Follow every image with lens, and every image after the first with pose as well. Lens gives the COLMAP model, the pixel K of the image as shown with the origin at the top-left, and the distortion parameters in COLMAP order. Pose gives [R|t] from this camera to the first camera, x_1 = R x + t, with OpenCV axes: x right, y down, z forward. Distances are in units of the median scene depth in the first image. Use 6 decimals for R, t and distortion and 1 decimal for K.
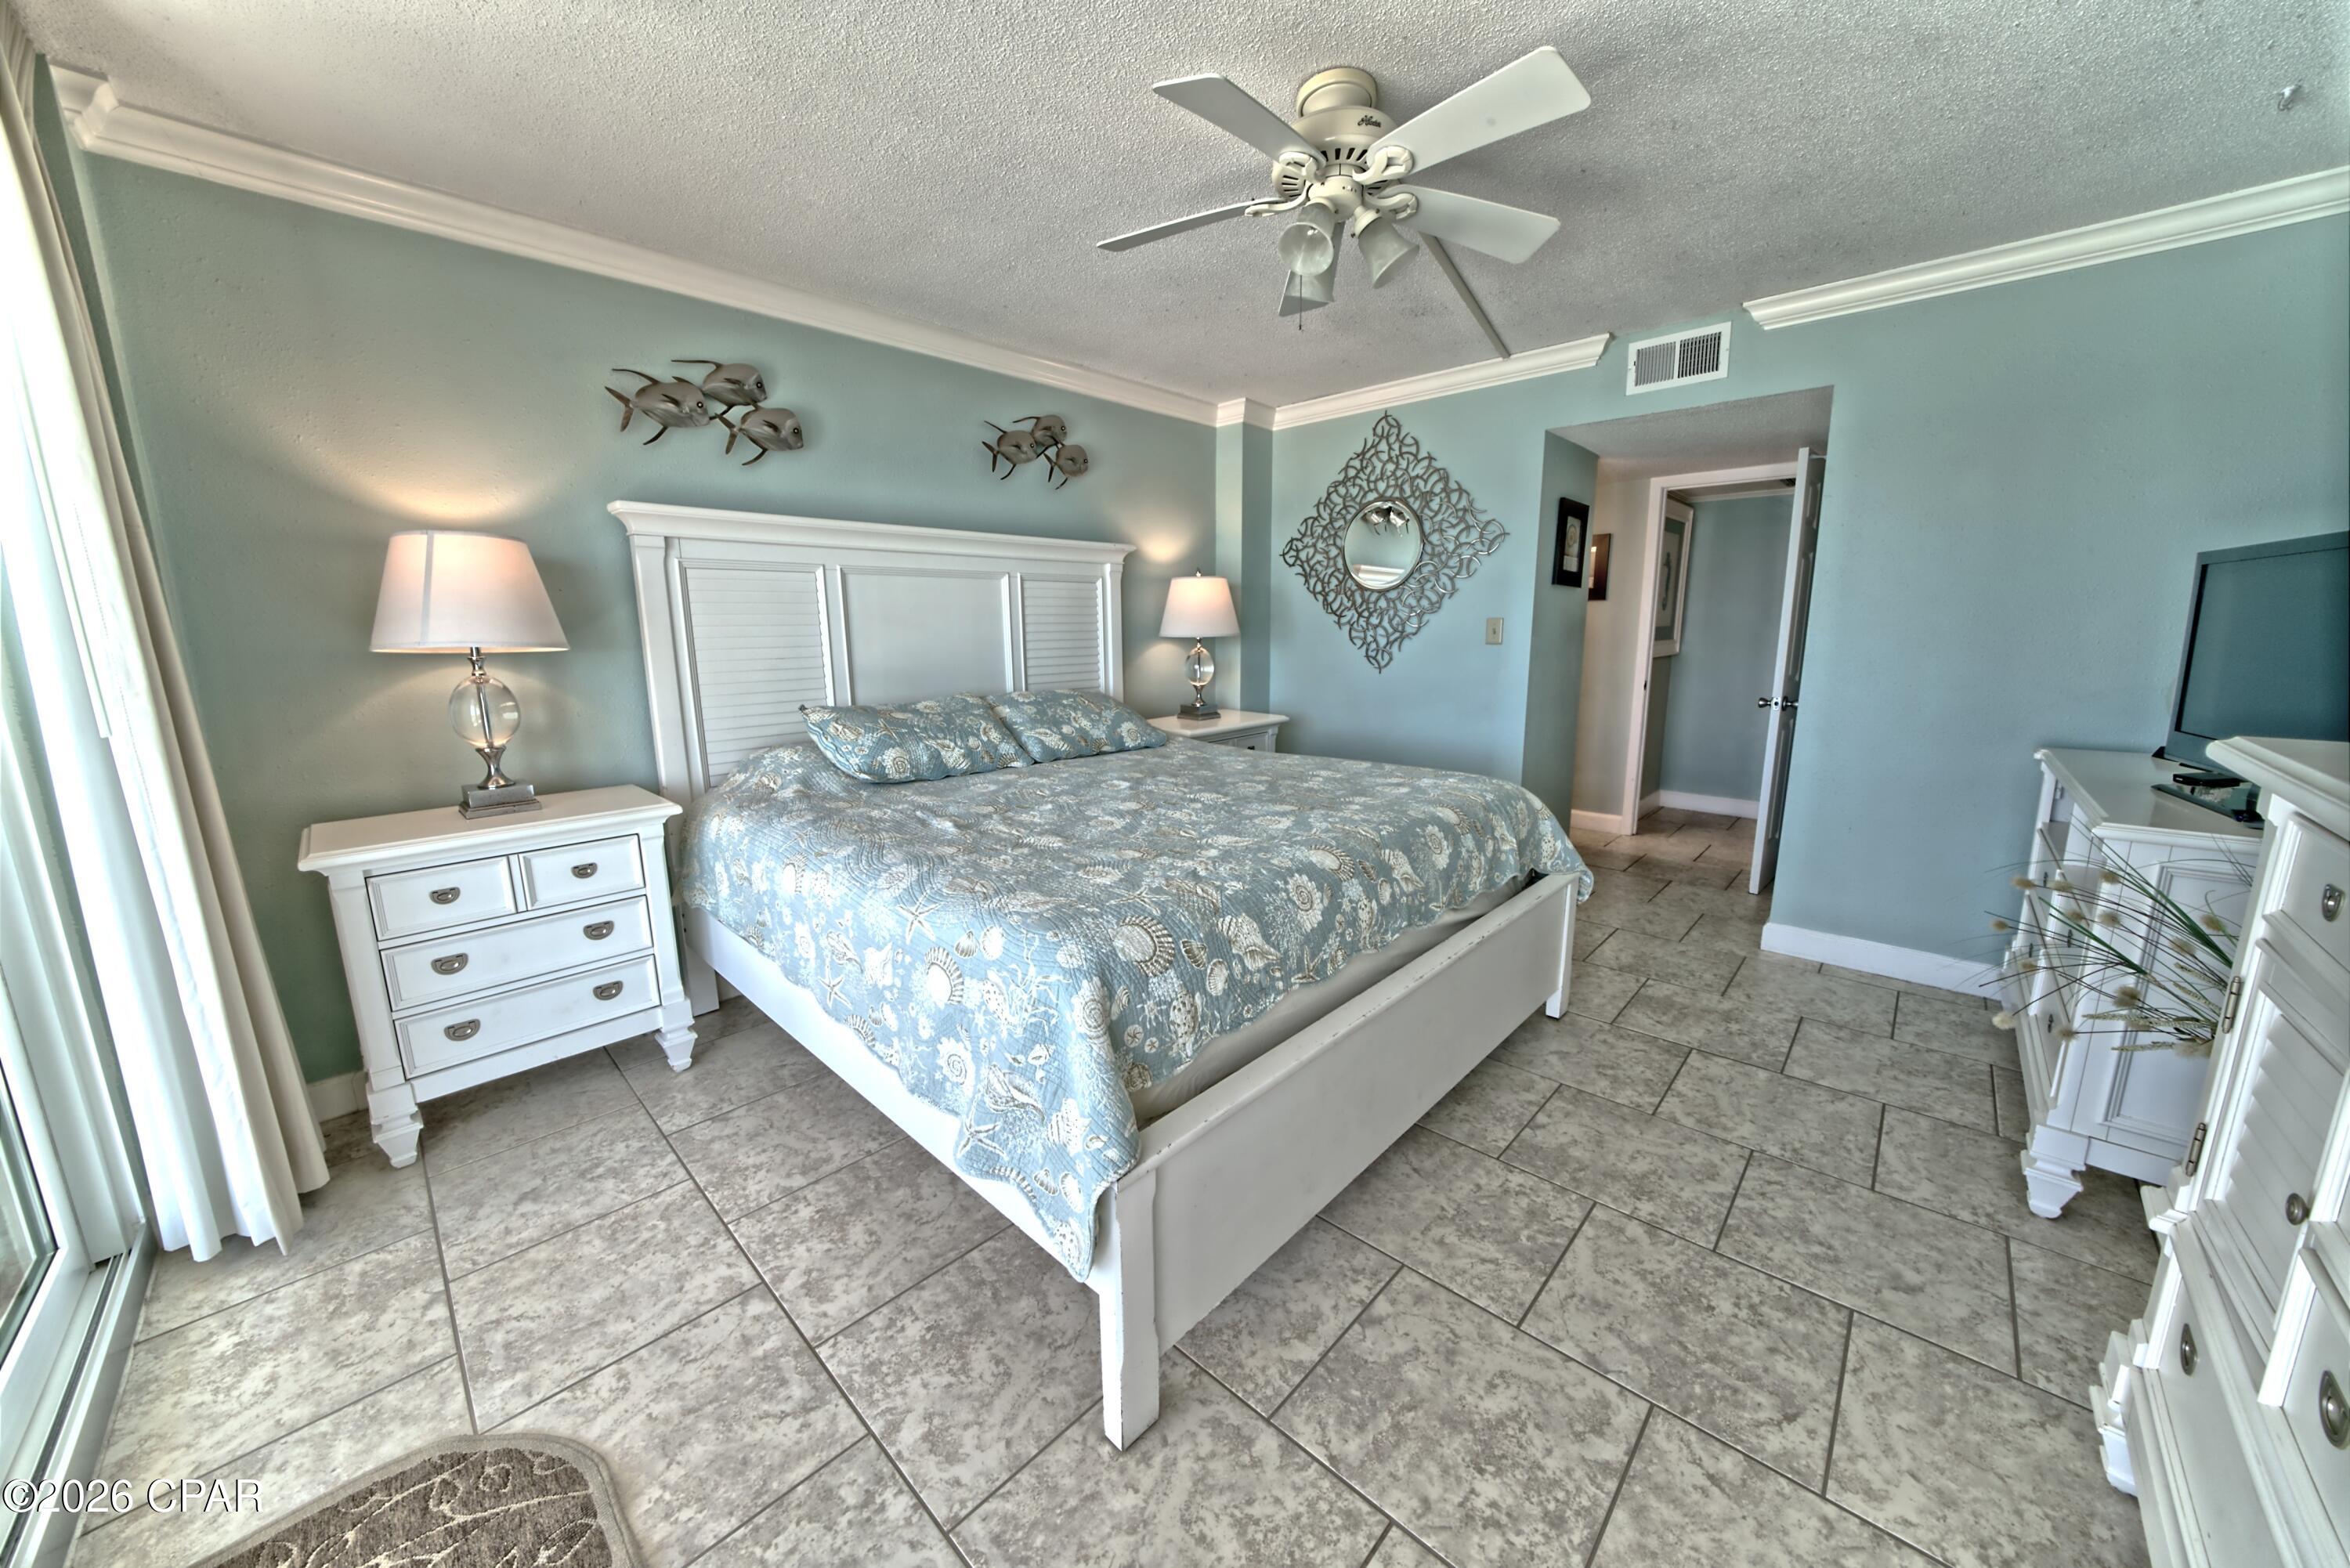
lens RADIAL K [[804.8, 0, 1177.1], [0, 804.8, 774.4], [0, 0, 1]] dist [-0.017668, 0.000197]
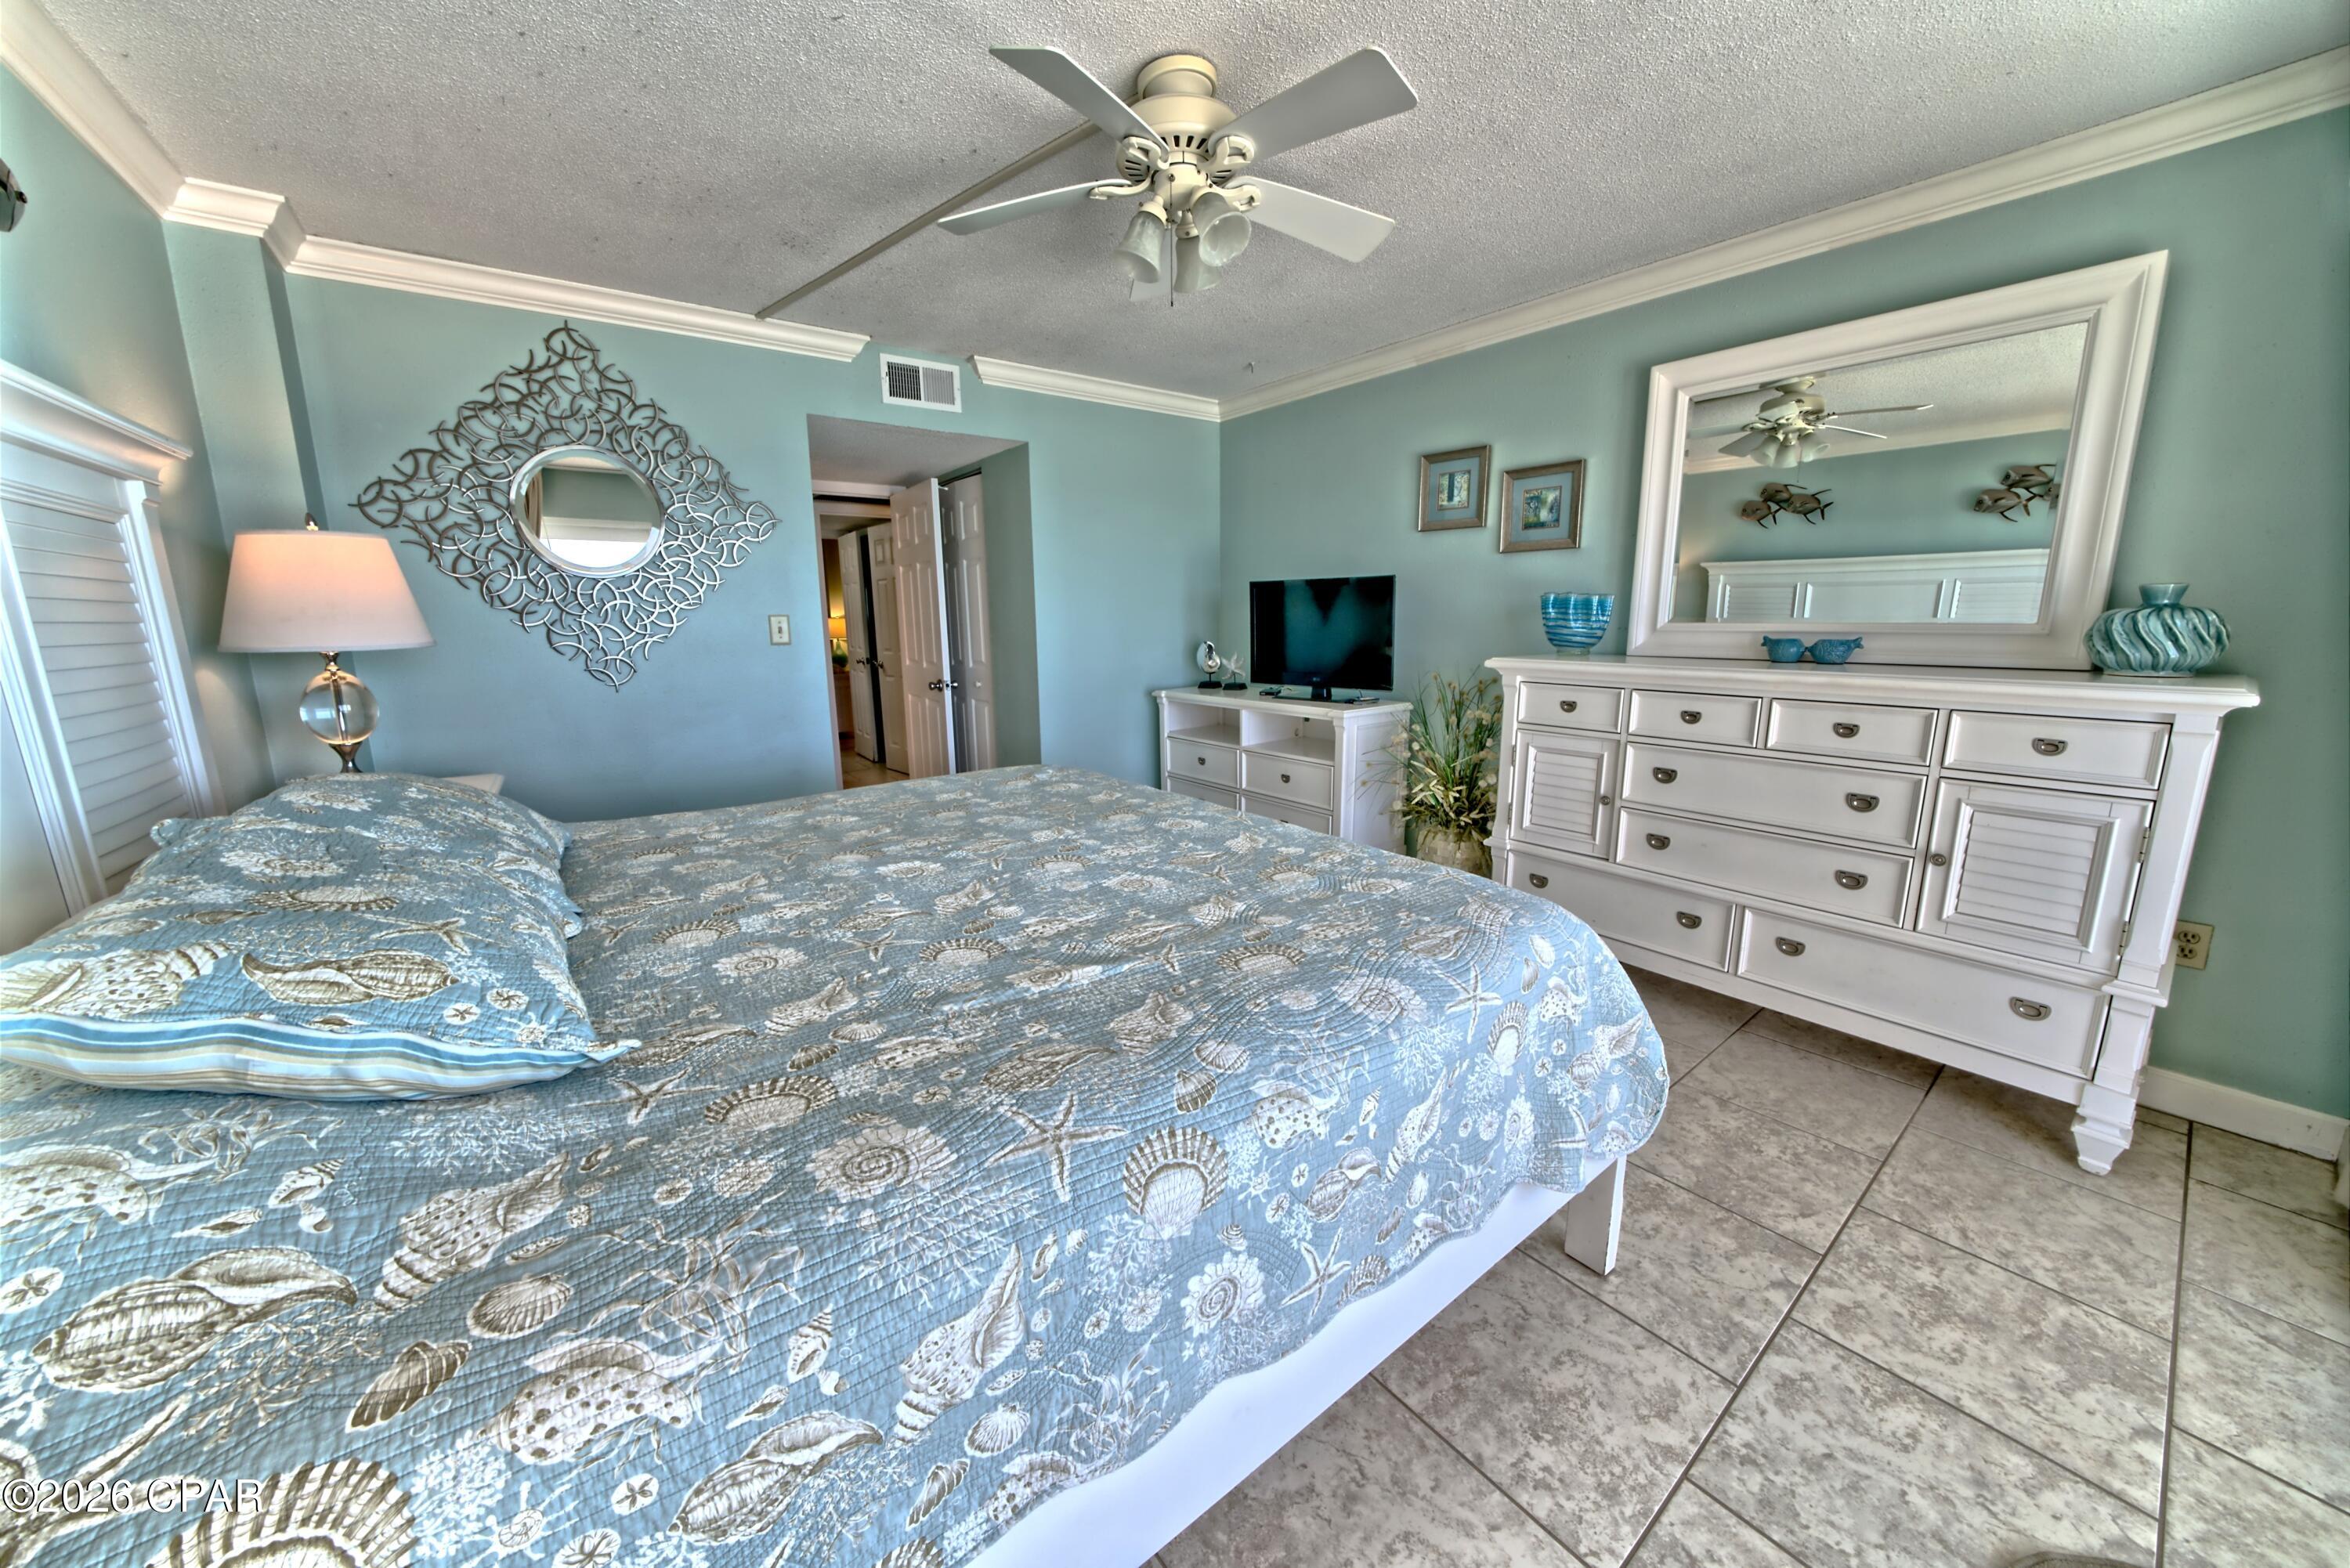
lens RADIAL K [[804.8, 0, 1177.1], [0, 804.8, 774.4], [0, 0, 1]] dist [-0.017668, 0.000197]
pose [[0.166359, -0.184442, 0.968662, -0.510547], [0.189025, 0.970097, 0.152252, -0.092870], [-0.967778, 0.157773, 0.196248, 0.524901]]
